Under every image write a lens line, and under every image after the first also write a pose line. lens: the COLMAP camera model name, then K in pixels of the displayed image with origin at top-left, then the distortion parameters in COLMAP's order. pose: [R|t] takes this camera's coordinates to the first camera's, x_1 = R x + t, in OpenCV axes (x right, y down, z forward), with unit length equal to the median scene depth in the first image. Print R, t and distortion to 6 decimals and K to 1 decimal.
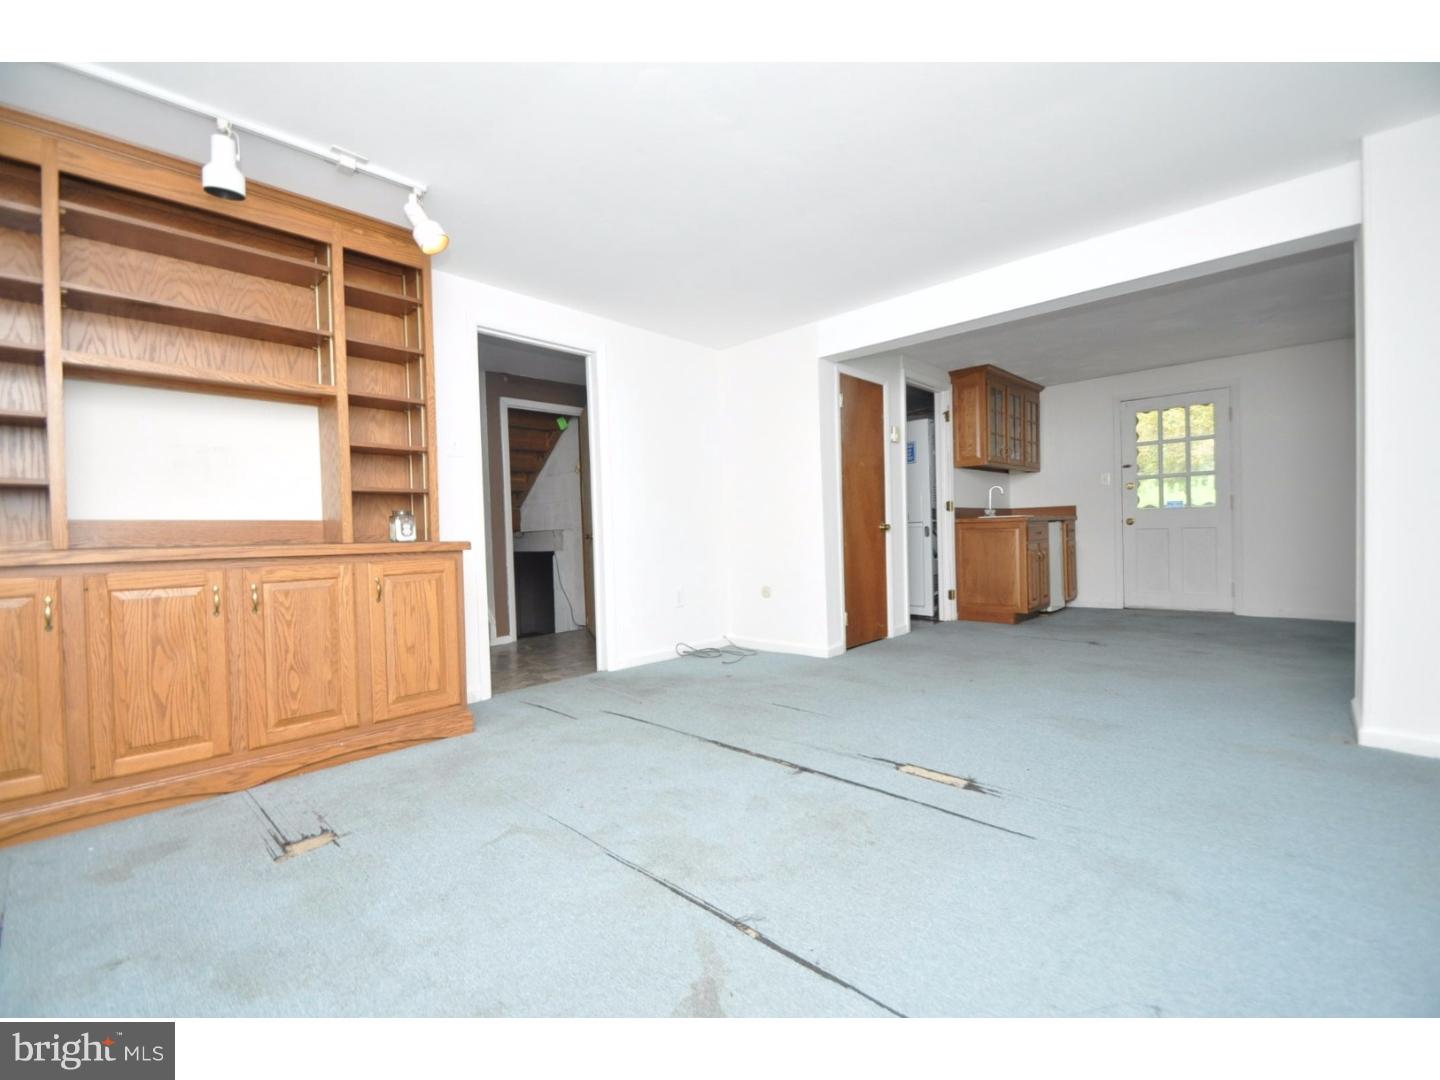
lens RADIAL K [[630.2, 0, 721.1], [0, 630.2, 538.9], [0, 0, 1]] dist [-0.001864, -0.002179]
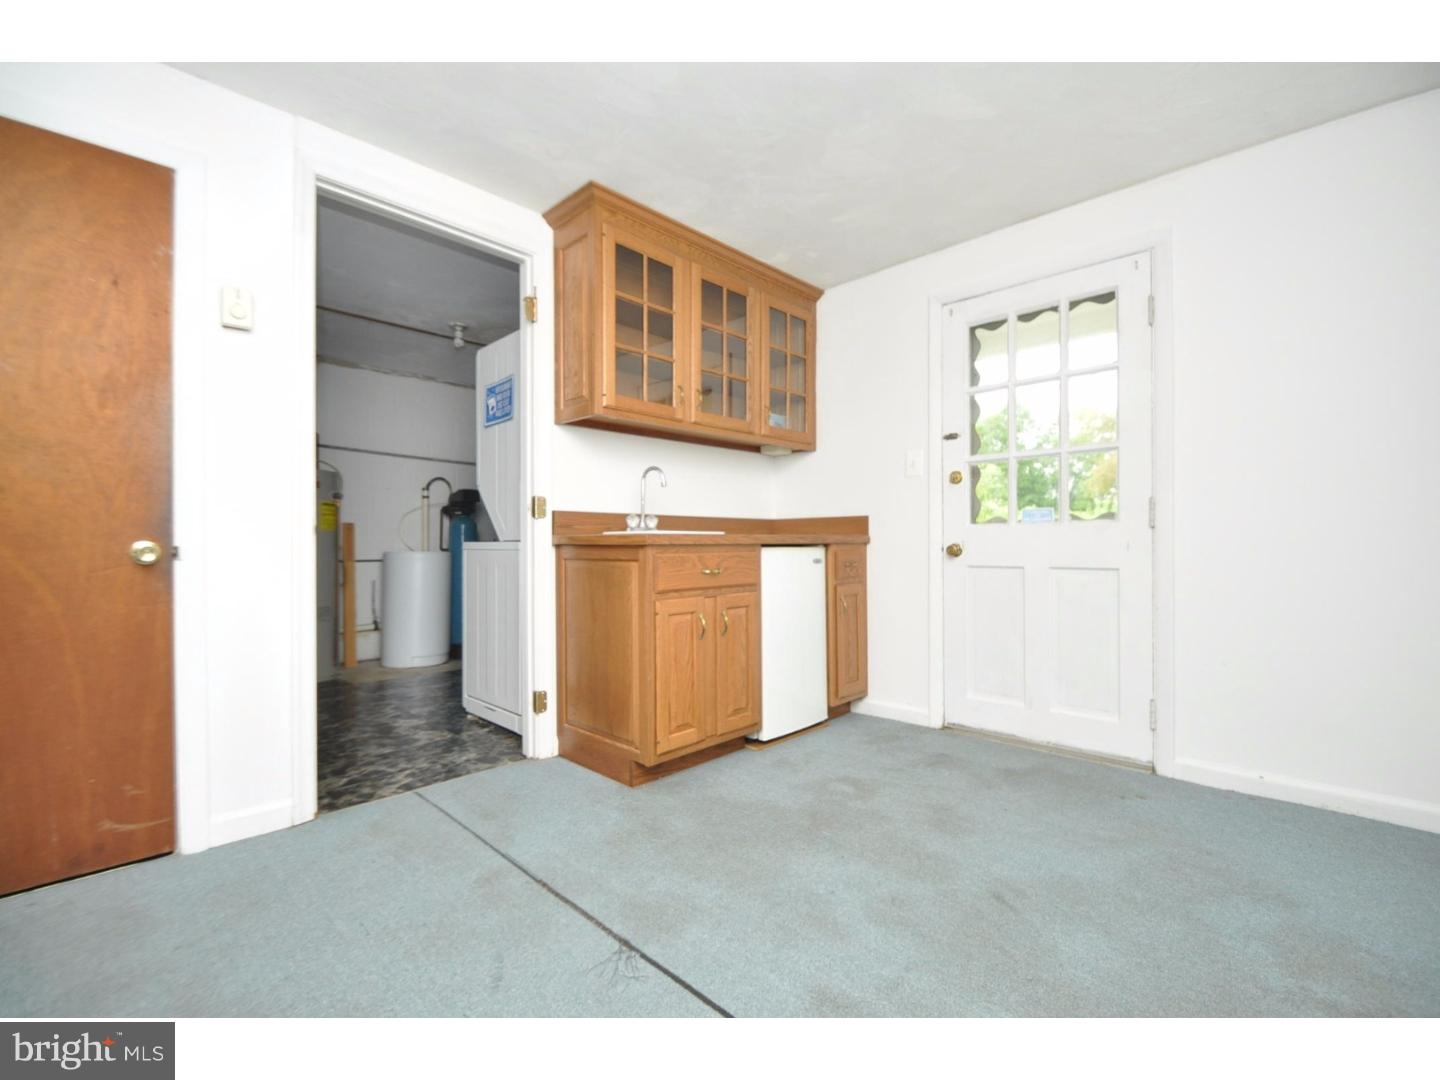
lens RADIAL K [[630.2, 0, 719.1], [0, 630.2, 541.7], [0, 0, 1]] dist [-0.001864, -0.002179]
pose [[0.999600, 0.027618, -0.006118, 0.475217], [-0.027720, 0.999468, -0.017161, -0.021460], [0.005641, 0.017324, 0.999834, 0.519199]]
